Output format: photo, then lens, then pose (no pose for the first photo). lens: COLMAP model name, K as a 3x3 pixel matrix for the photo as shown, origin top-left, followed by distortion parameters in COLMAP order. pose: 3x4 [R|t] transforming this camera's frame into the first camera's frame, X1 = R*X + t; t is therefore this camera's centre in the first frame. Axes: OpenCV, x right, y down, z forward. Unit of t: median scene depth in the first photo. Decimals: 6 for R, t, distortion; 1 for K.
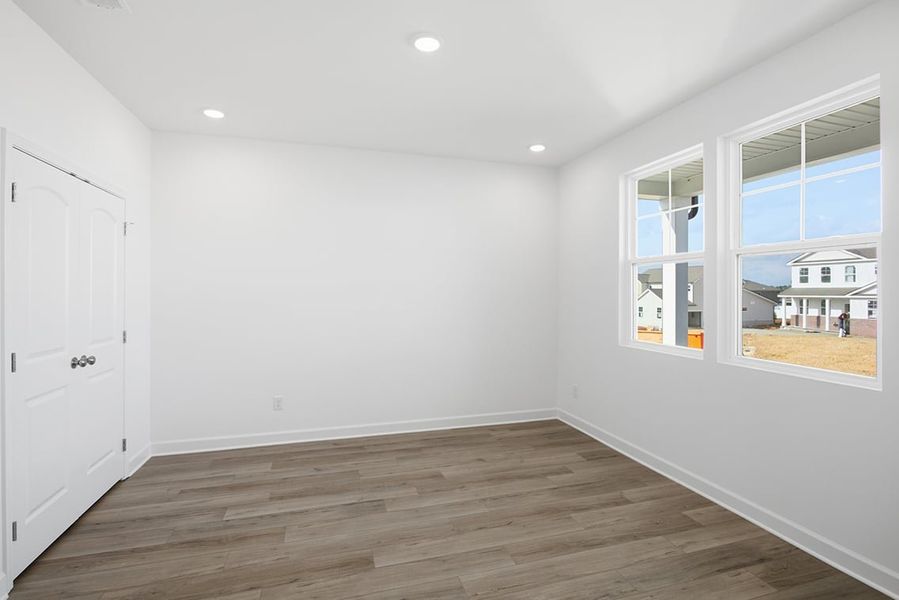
lens RADIAL K [[430.5, 0, 452.6], [0, 430.5, 297.2], [0, 0, 1]] dist [-0.005853, 0.001647]
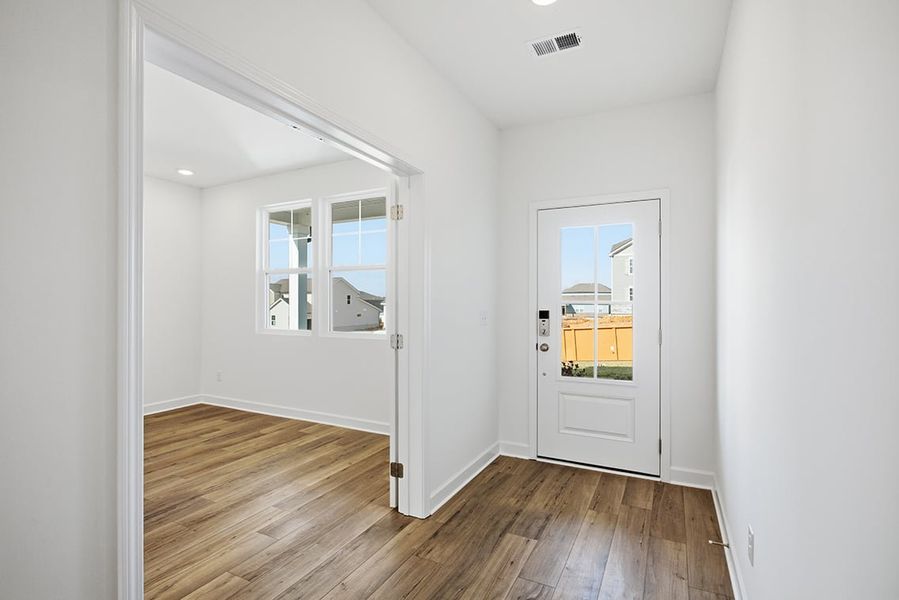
lens RADIAL K [[430.5, 0, 454.0], [0, 430.5, 301.3], [0, 0, 1]] dist [-0.005853, 0.001647]
pose [[0.688789, -0.000147, 0.724961, -0.180398], [0.009579, 0.999915, -0.008897, 0.033542], [-0.724898, 0.013073, 0.688732, -0.423808]]
